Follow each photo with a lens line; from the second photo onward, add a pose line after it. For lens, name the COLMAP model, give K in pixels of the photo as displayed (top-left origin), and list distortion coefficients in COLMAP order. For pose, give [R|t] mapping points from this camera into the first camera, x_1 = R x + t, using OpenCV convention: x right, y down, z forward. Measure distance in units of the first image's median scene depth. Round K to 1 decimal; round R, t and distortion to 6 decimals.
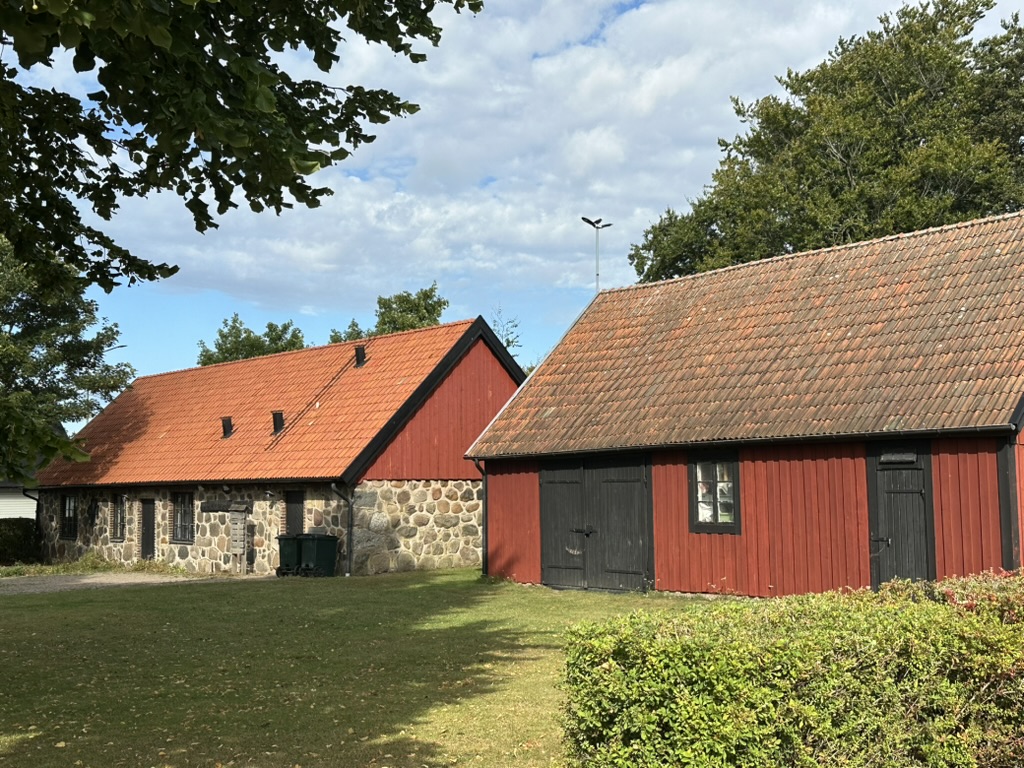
lens RADIAL K [[1251.2, 0, 512.0], [0, 1251.2, 383.6], [0, 0, 1]] dist [0.005756, 0.000000]
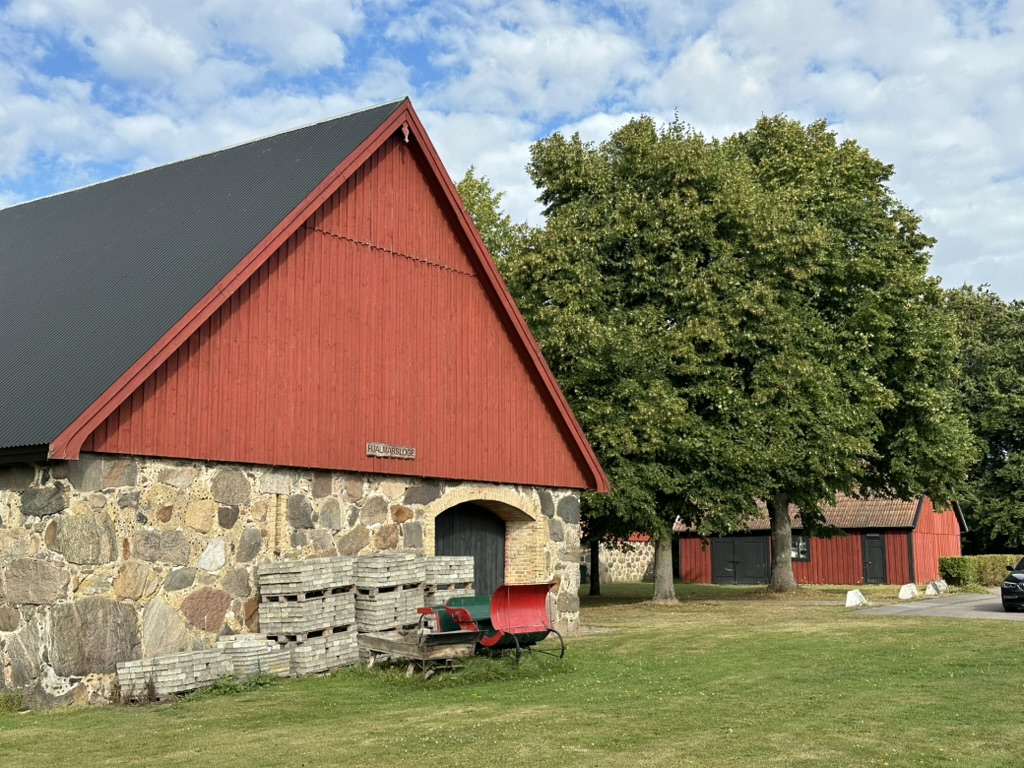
lens RADIAL K [[1251.2, 0, 512.0], [0, 1251.2, 383.5], [0, 0, 1]] dist [0.005756, 0.000000]
pose [[0.971234, 0.041719, 0.234442, -1.157811], [-0.029989, 0.998124, -0.053380, -0.109836], [-0.236229, 0.044814, 0.970663, -1.605381]]
